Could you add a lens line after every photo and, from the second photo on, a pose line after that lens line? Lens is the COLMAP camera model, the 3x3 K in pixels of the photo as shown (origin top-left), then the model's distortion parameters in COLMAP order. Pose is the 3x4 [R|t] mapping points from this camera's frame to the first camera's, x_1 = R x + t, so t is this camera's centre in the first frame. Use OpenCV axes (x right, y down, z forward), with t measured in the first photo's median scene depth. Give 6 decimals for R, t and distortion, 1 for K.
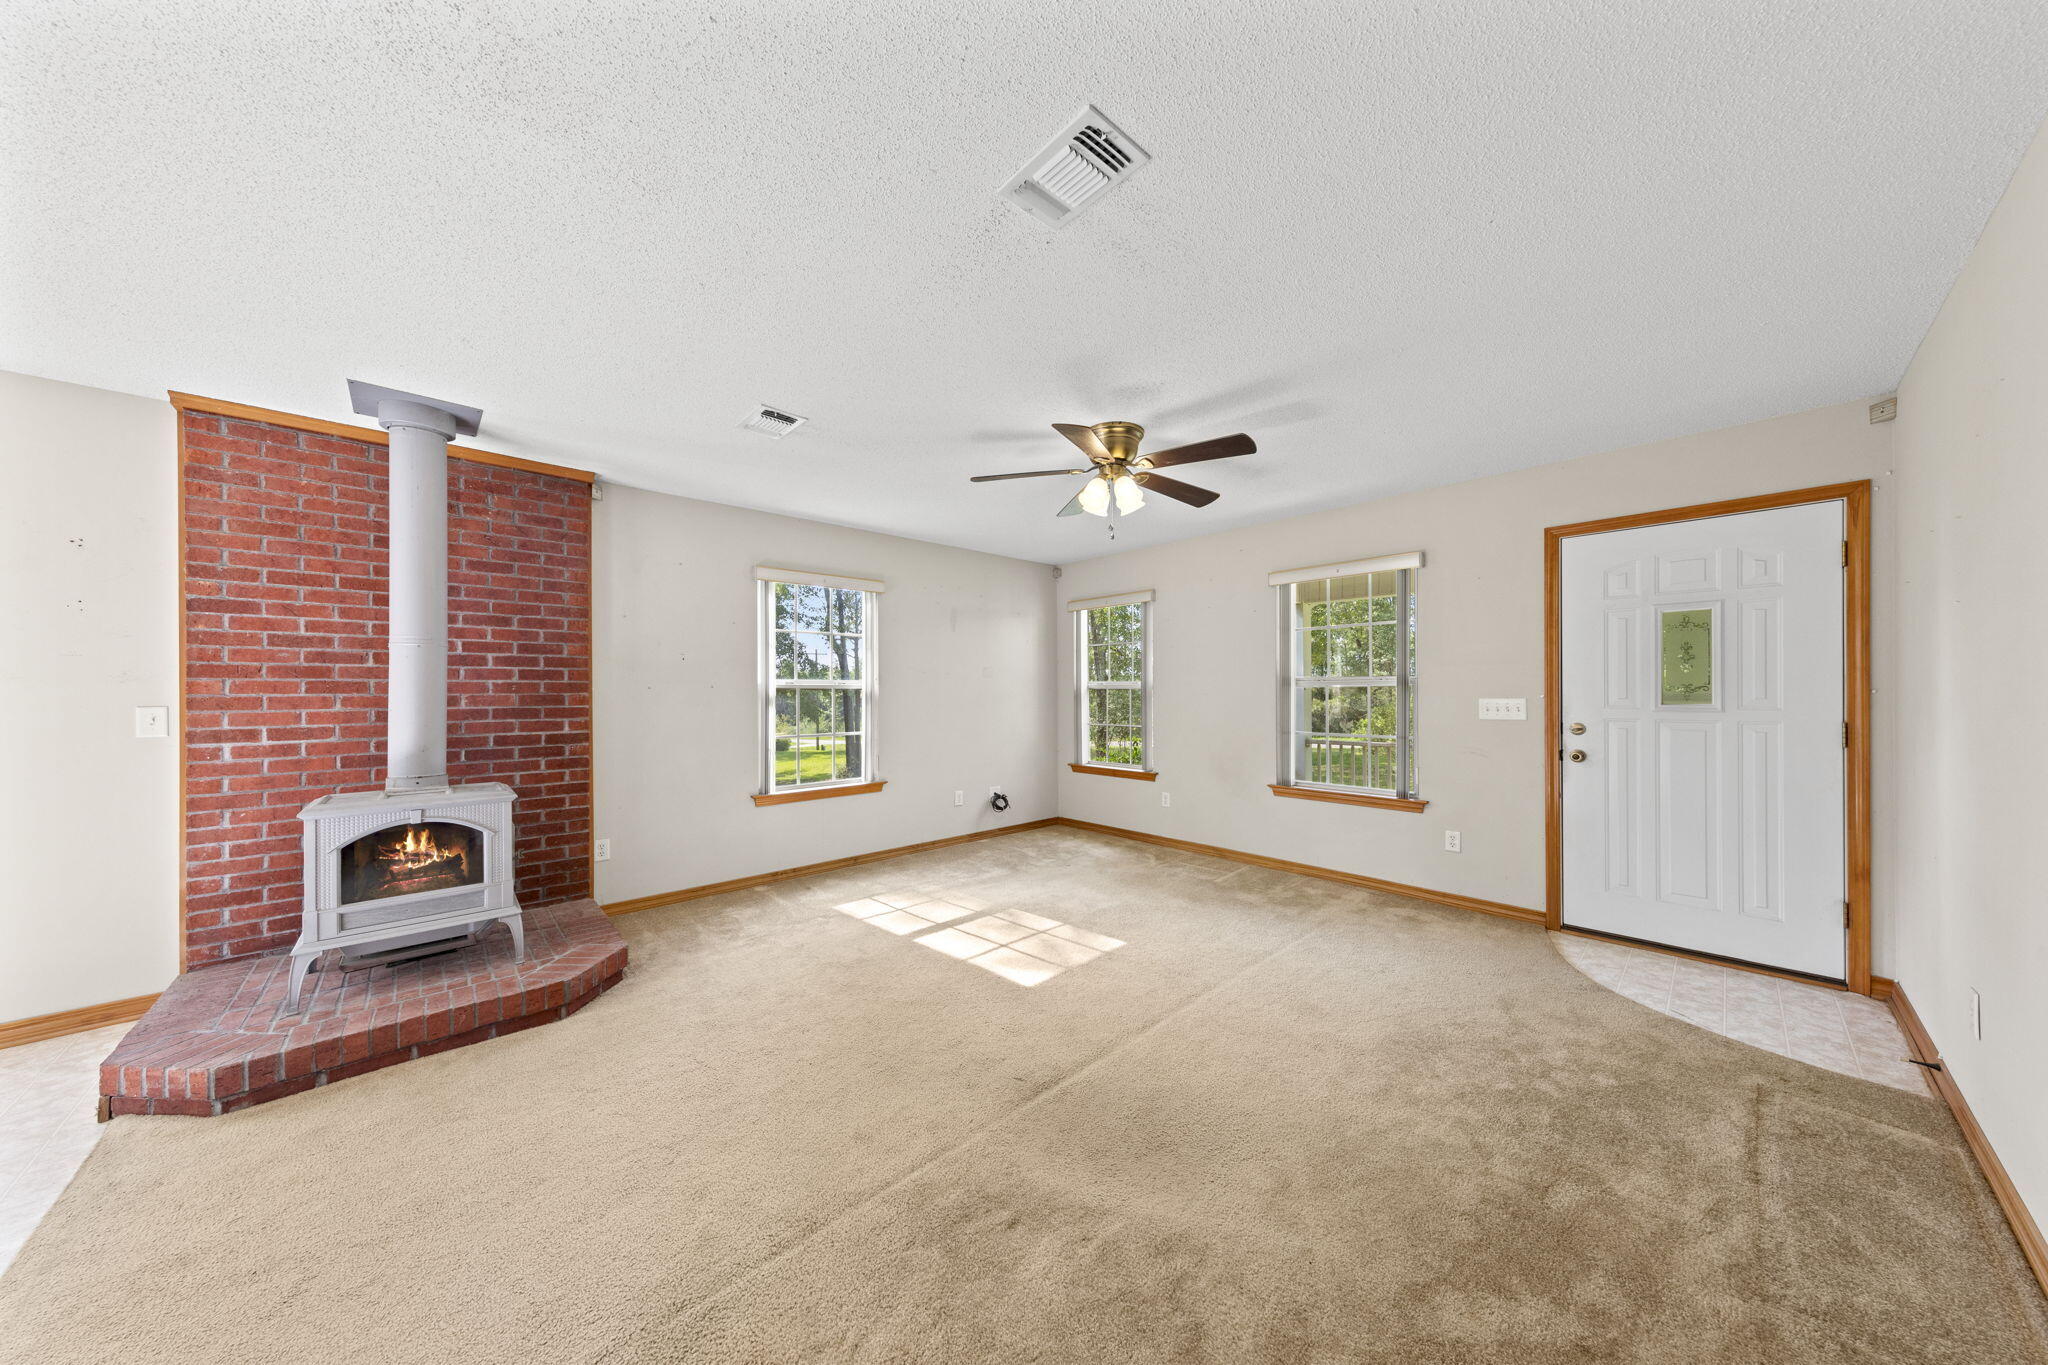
lens RADIAL K [[644.8, 0, 1018.8], [0, 644.8, 692.5], [0, 0, 1]] dist [0.001416, 0.000163]
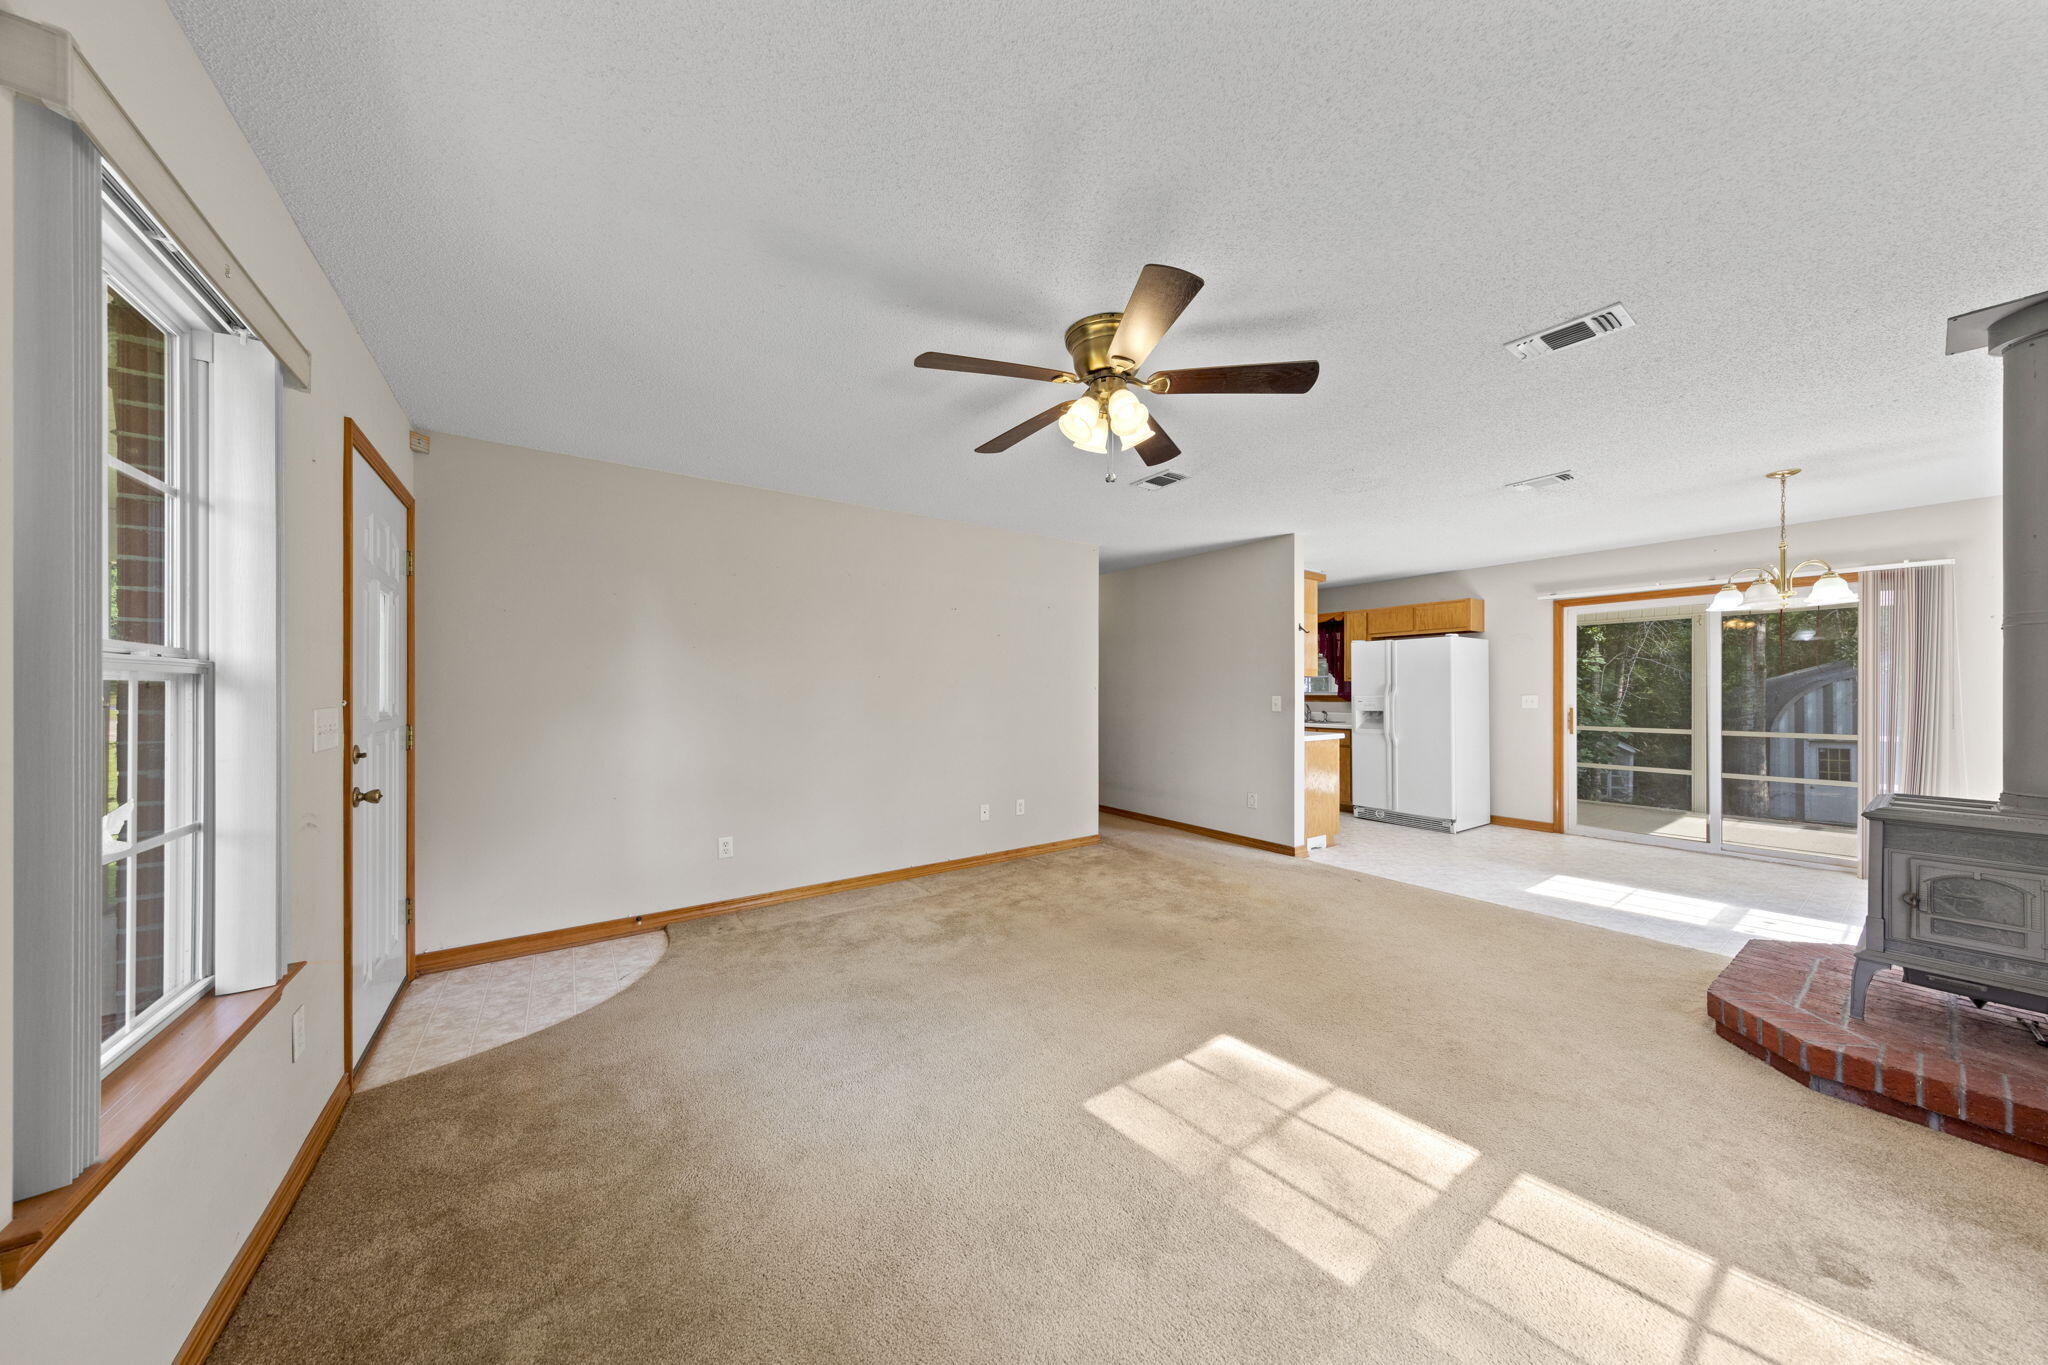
lens RADIAL K [[644.8, 0, 1018.8], [0, 644.8, 692.5], [0, 0, 1]] dist [0.001416, 0.000163]
pose [[-0.991601, 0.007414, 0.129119, 0.161643], [0.007406, 0.999972, -0.000540, -0.000060], [-0.129120, 0.000421, -0.991629, 1.823331]]
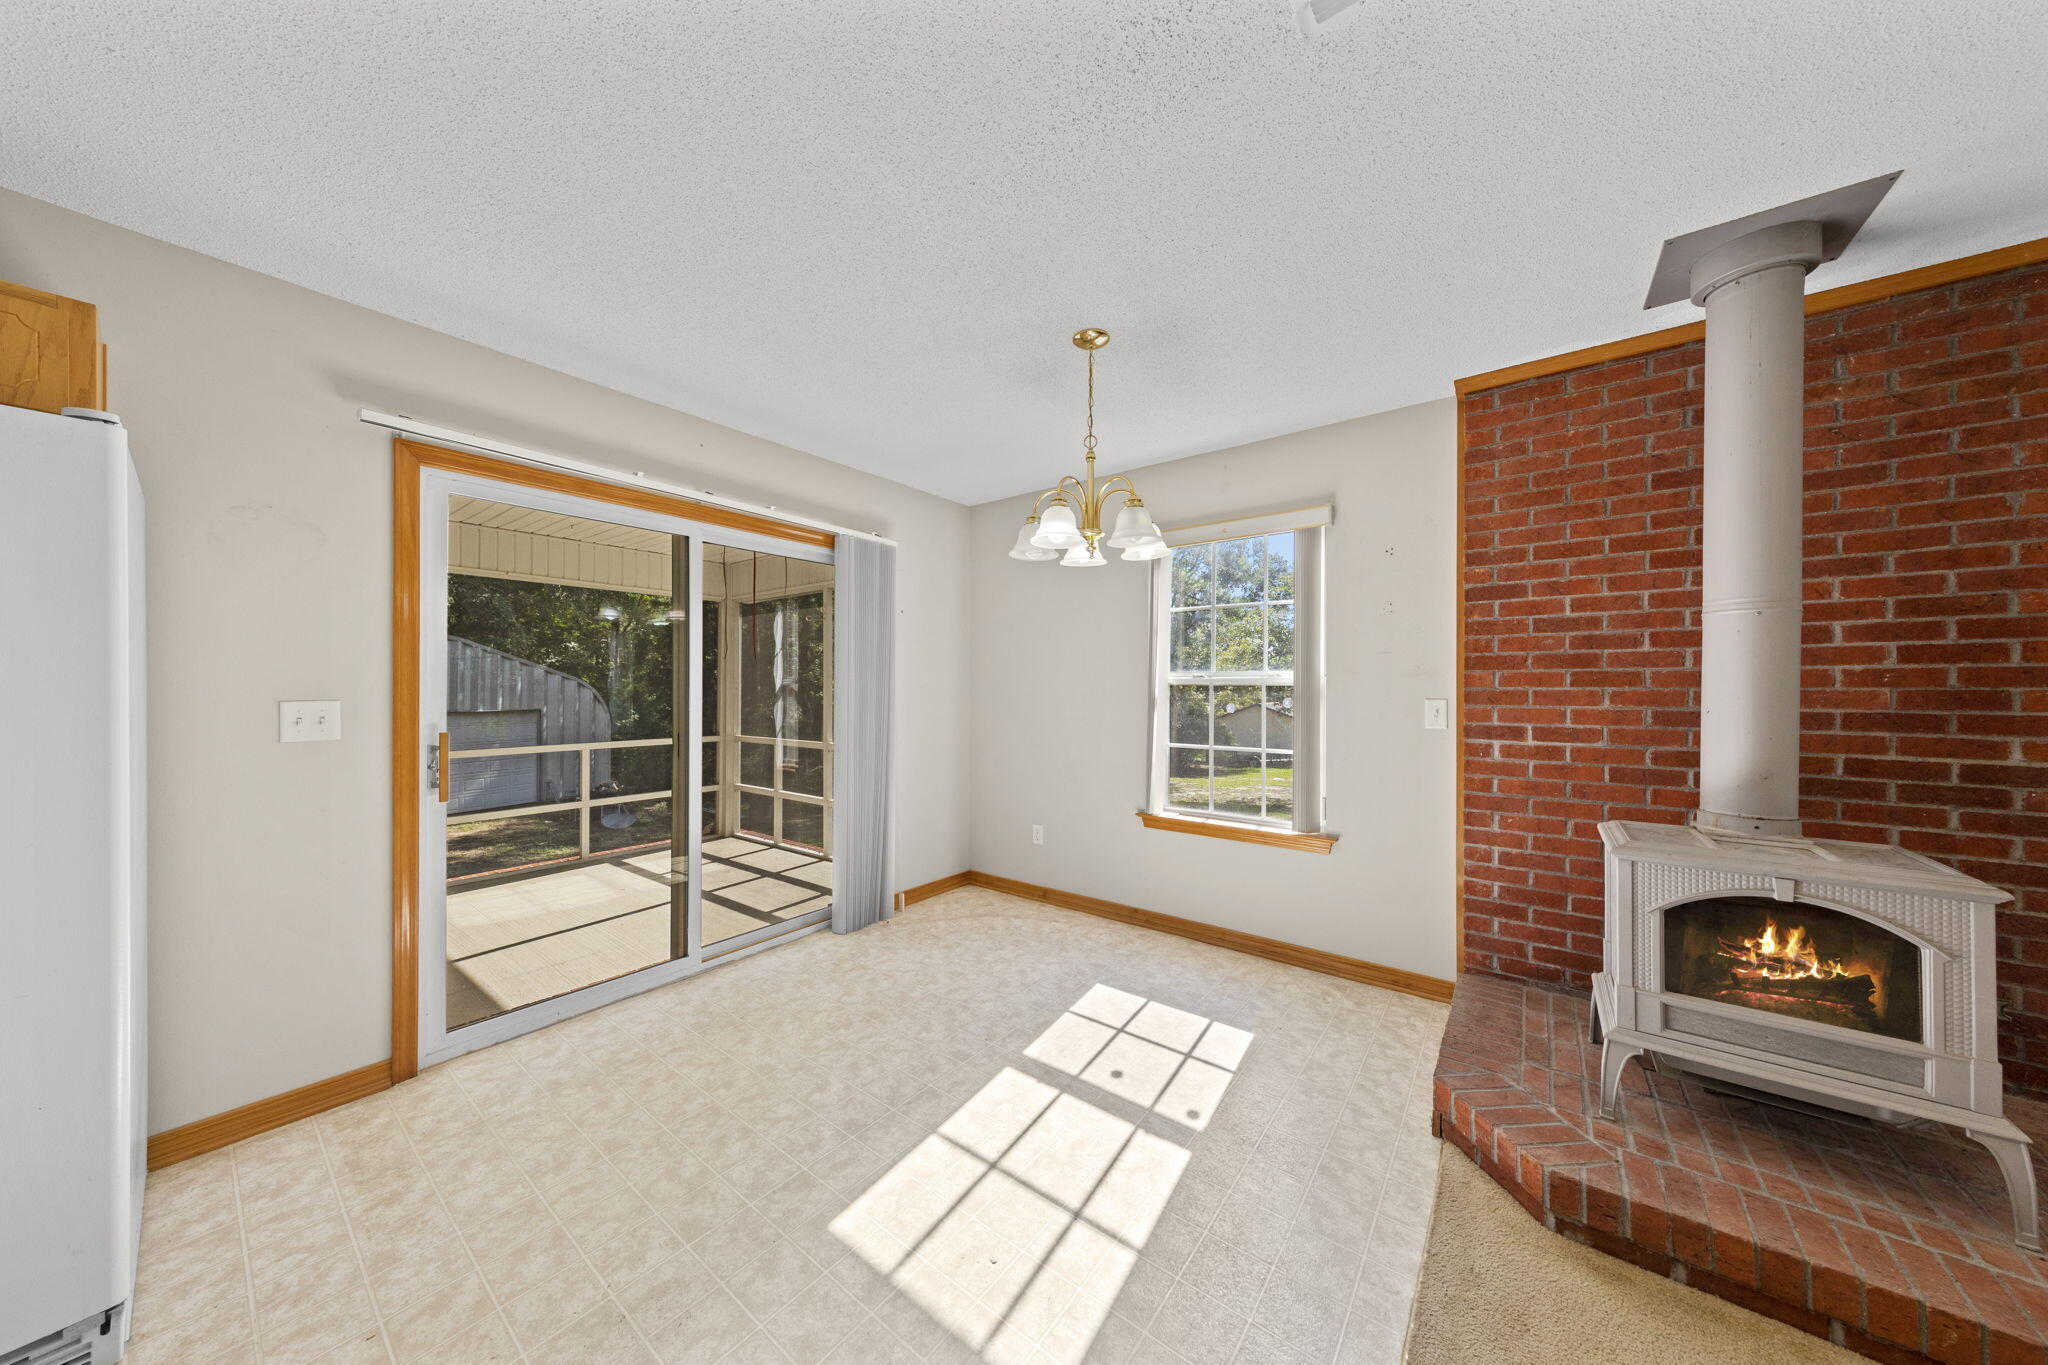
lens RADIAL K [[655.0, 0, 1033.6], [0, 655.0, 690.0], [0, 0, 1]] dist [0.001027, 0.000017]
pose [[0.175195, 0.006967, -0.984509, -0.394118], [-0.002456, 0.999975, 0.006640, 0.001786], [0.984531, 0.001254, 0.175208, 0.171560]]
